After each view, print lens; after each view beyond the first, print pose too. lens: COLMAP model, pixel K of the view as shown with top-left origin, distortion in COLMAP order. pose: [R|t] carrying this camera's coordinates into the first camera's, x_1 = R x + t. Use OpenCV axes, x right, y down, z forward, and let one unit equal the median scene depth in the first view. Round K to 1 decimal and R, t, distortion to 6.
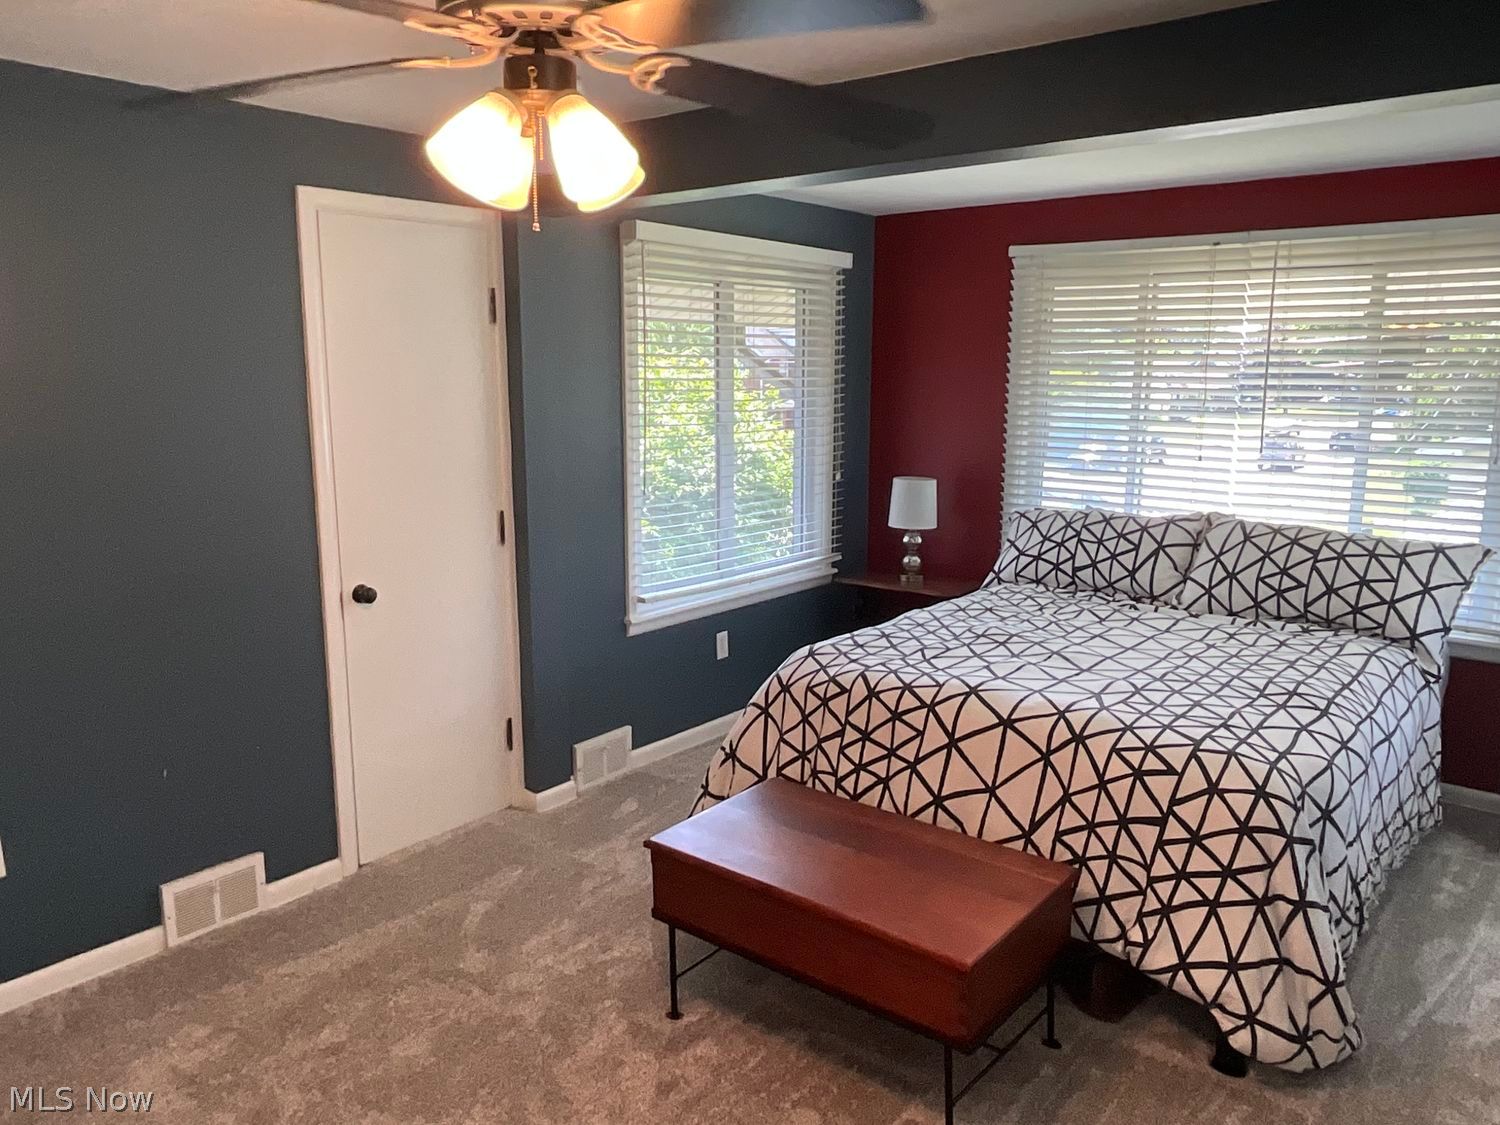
lens RADIAL K [[1088.8, 0, 750.0], [0, 1088.8, 562.5], [0, 0, 1]] dist [-0.007086, -0.009119]
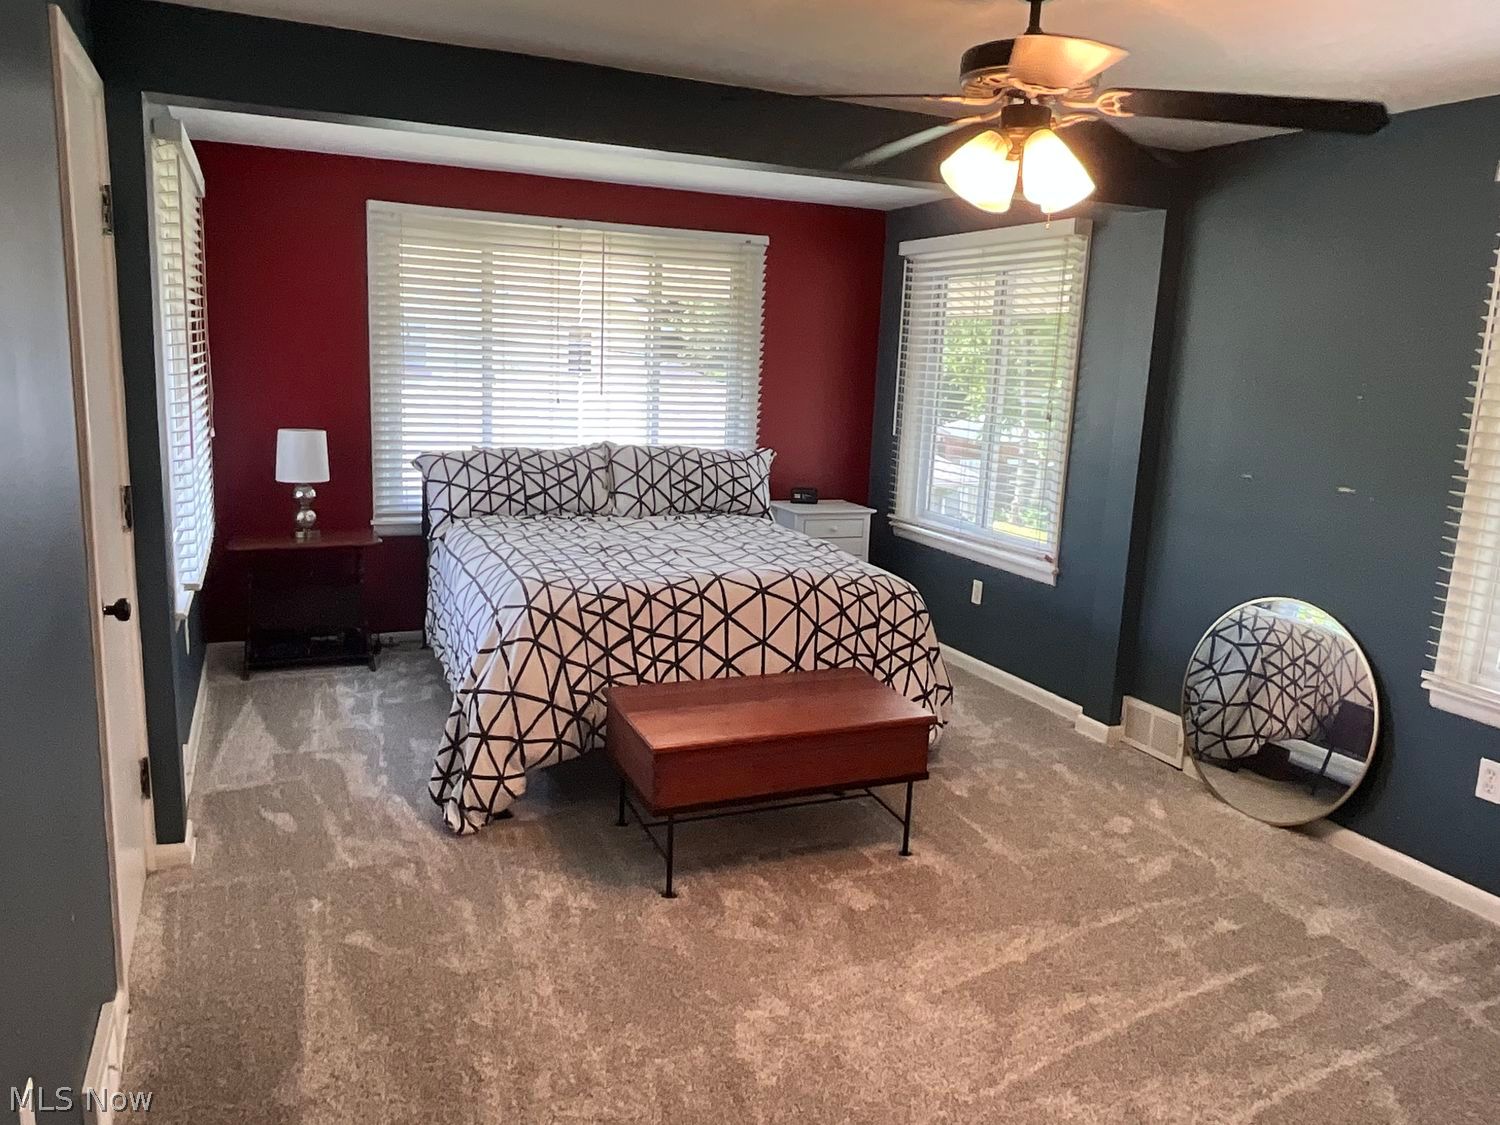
lens RADIAL K [[1088.8, 0, 750.0], [0, 1088.8, 562.5], [0, 0, 1]] dist [-0.007086, -0.009119]
pose [[0.462141, -0.150270, 0.873982, -0.806966], [0.115763, 0.987328, 0.108546, -0.031215], [-0.879218, 0.051011, 0.473681, 0.311747]]
